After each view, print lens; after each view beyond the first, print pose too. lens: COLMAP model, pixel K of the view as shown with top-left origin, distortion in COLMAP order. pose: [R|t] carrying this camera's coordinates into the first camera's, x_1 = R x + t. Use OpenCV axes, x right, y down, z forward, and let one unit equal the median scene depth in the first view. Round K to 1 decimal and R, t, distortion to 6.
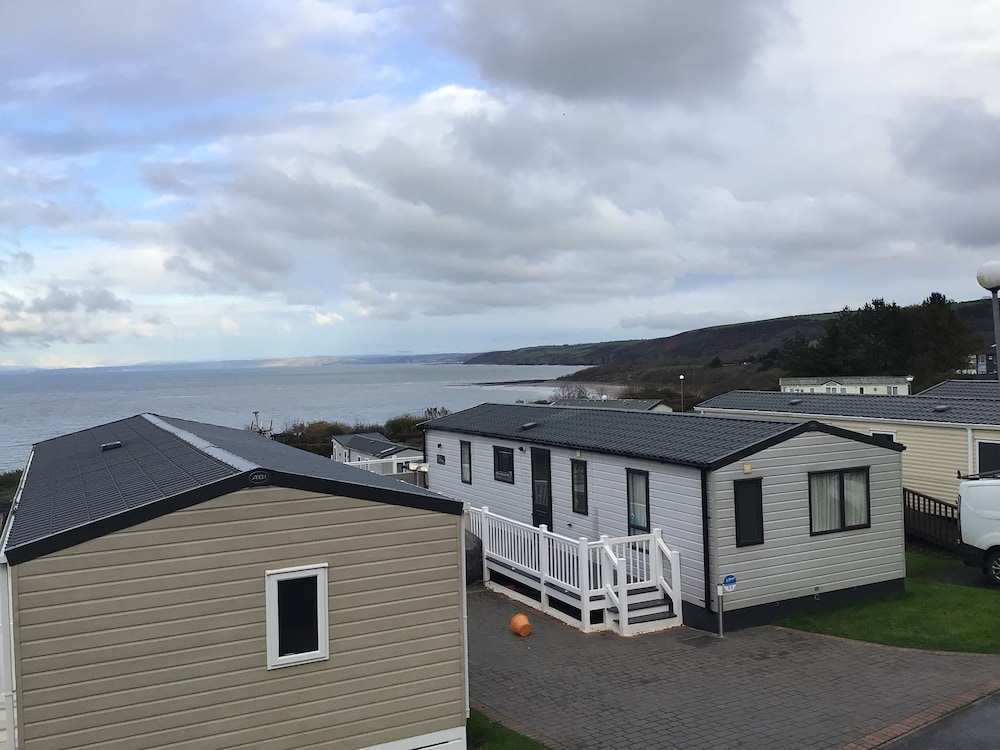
lens RADIAL K [[907.9, 0, 487.3], [0, 907.9, 368.0], [0, 0, 1]] dist [0.110934, -0.216107]
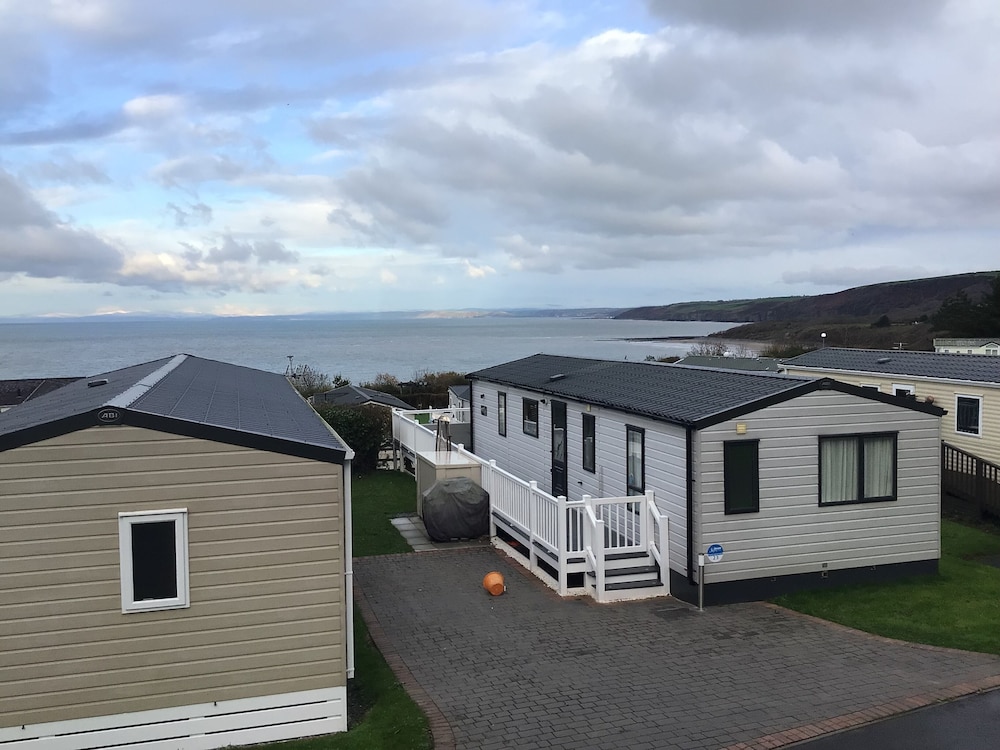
lens RADIAL K [[910.4, 0, 496.8], [0, 910.4, 371.7], [0, 0, 1]] dist [0.119033, -0.248686]
pose [[0.986652, 0.027019, -0.160587, 0.124577], [-0.018327, 0.998298, 0.055365, 0.005578], [0.161810, -0.051683, 0.985468, 0.049980]]
